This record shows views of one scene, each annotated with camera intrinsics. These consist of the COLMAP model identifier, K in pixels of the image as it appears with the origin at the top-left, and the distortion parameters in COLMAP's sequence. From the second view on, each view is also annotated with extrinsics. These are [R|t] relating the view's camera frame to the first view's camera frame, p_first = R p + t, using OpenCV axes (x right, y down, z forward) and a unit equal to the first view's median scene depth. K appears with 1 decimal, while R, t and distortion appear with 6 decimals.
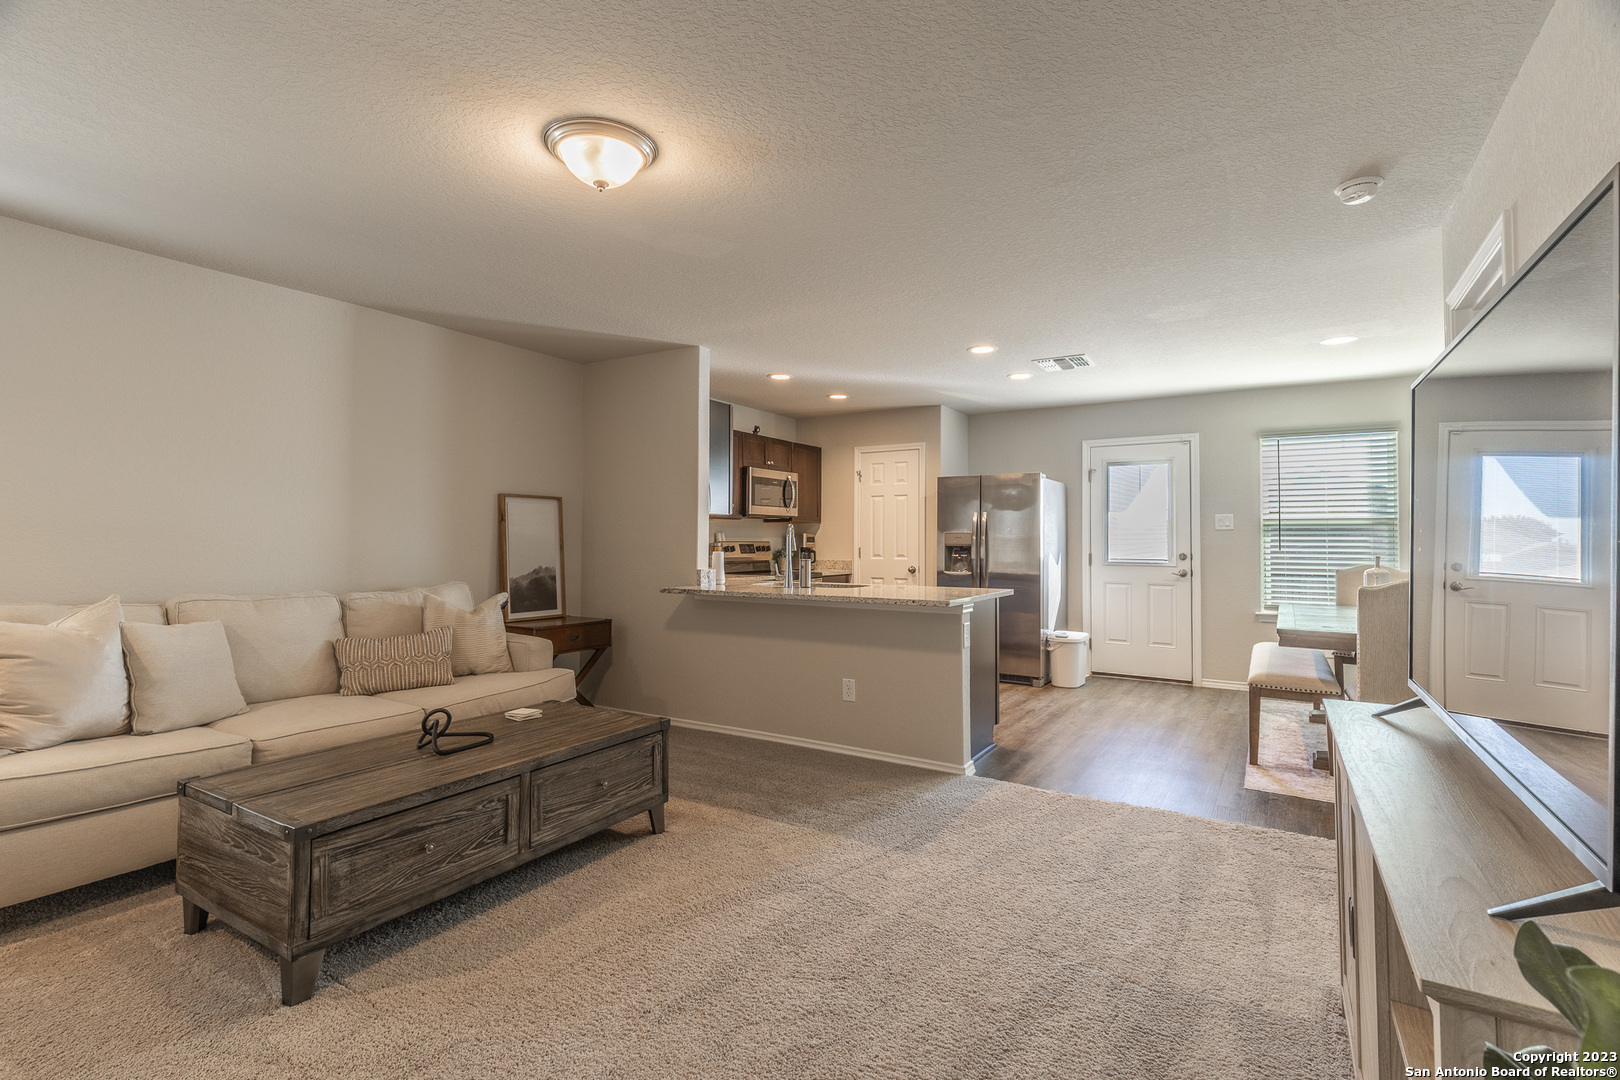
lens RADIAL K [[763.3, 0, 822.6], [0, 763.3, 514.0], [0, 0, 1]] dist [0.003008, 0.000117]
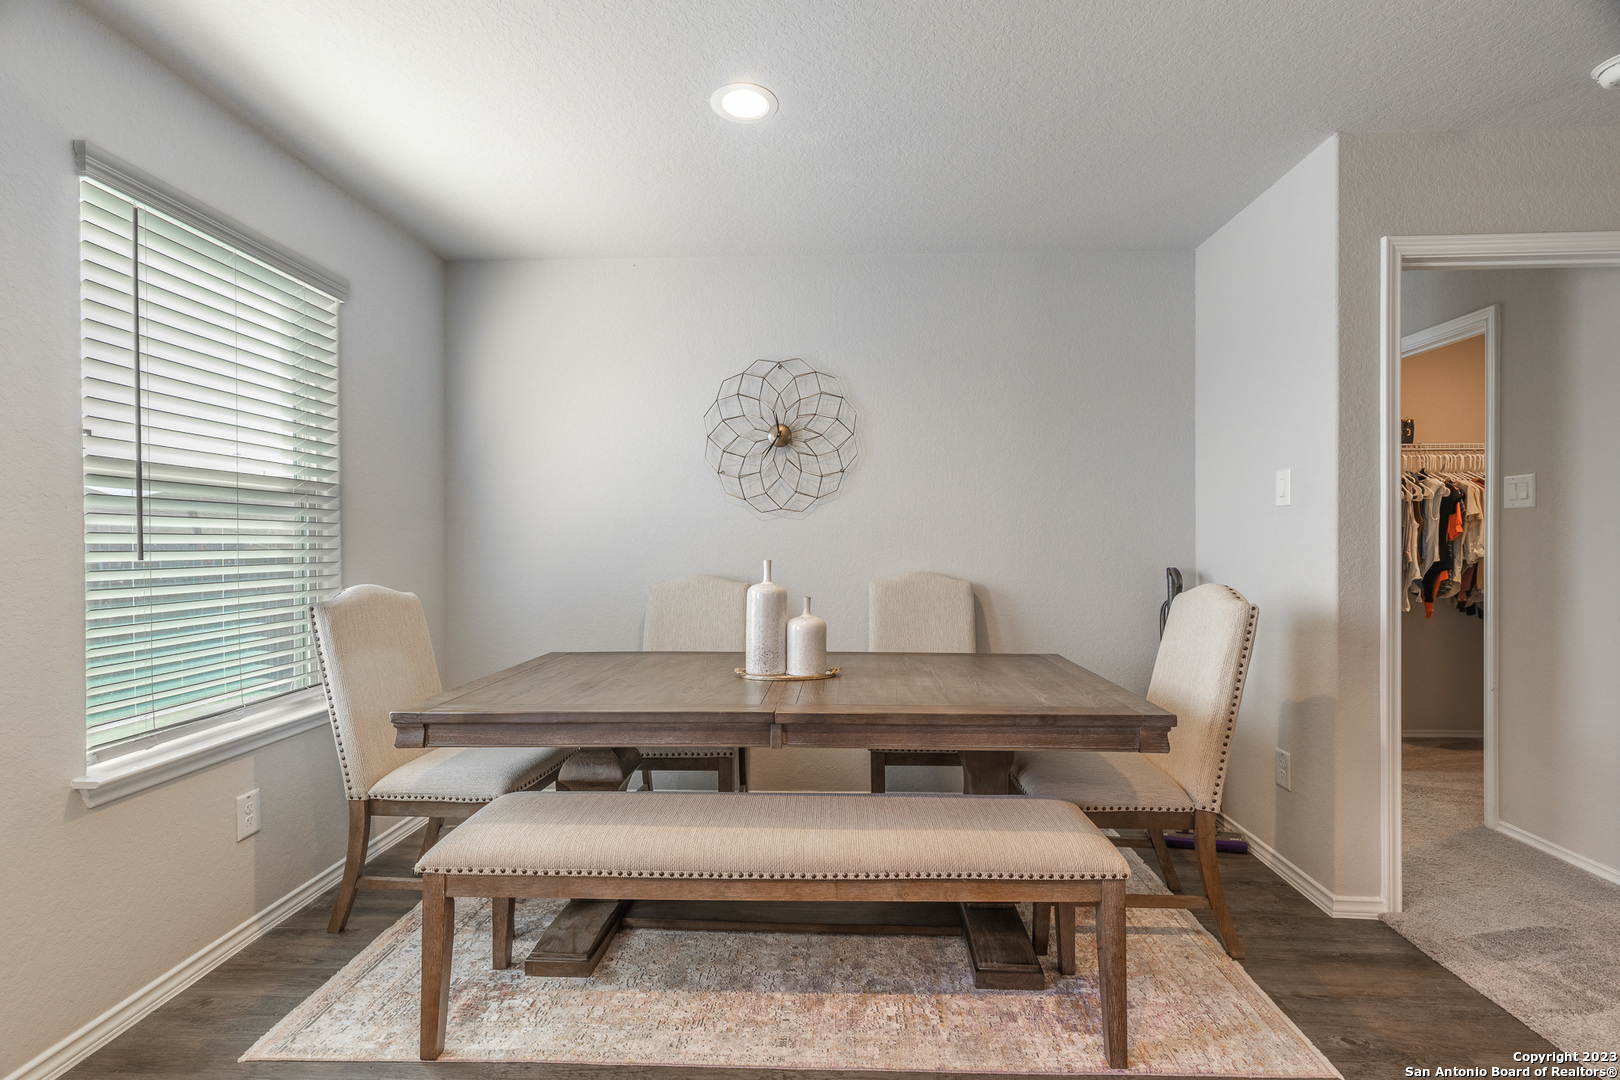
lens RADIAL K [[752.6, 0, 810.3], [0, 752.6, 543.8], [0, 0, 1]] dist [0.002448, 0.000310]
pose [[-0.478993, -0.008855, 0.877774, 0.245461], [-0.029428, 0.999549, -0.005975, 0.044225], [-0.877325, -0.028693, -0.479037, 1.162578]]
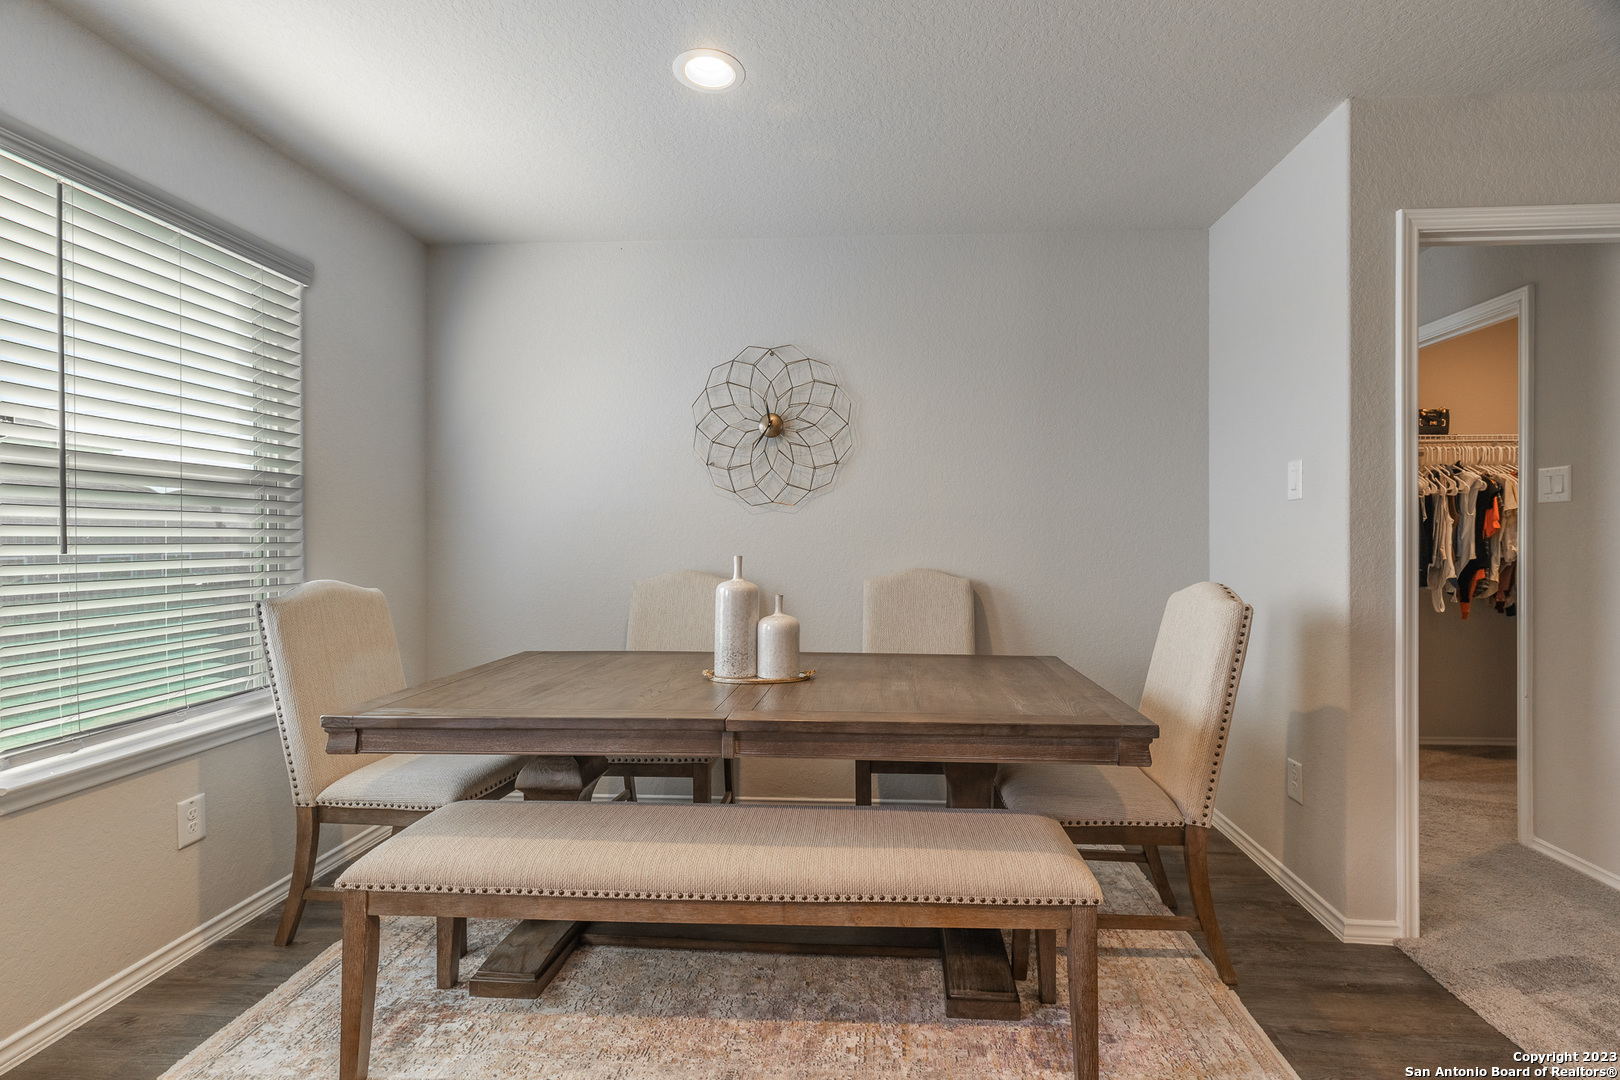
lens RADIAL K [[763.2, 0, 833.5], [0, 763.2, 536.8], [0, 0, 1]] dist [0.002407, 0.000116]
pose [[-0.462057, -0.007355, 0.886820, 0.245700], [-0.032173, 0.999446, -0.008474, 0.043175], [-0.886266, -0.032447, -0.462038, 1.116956]]
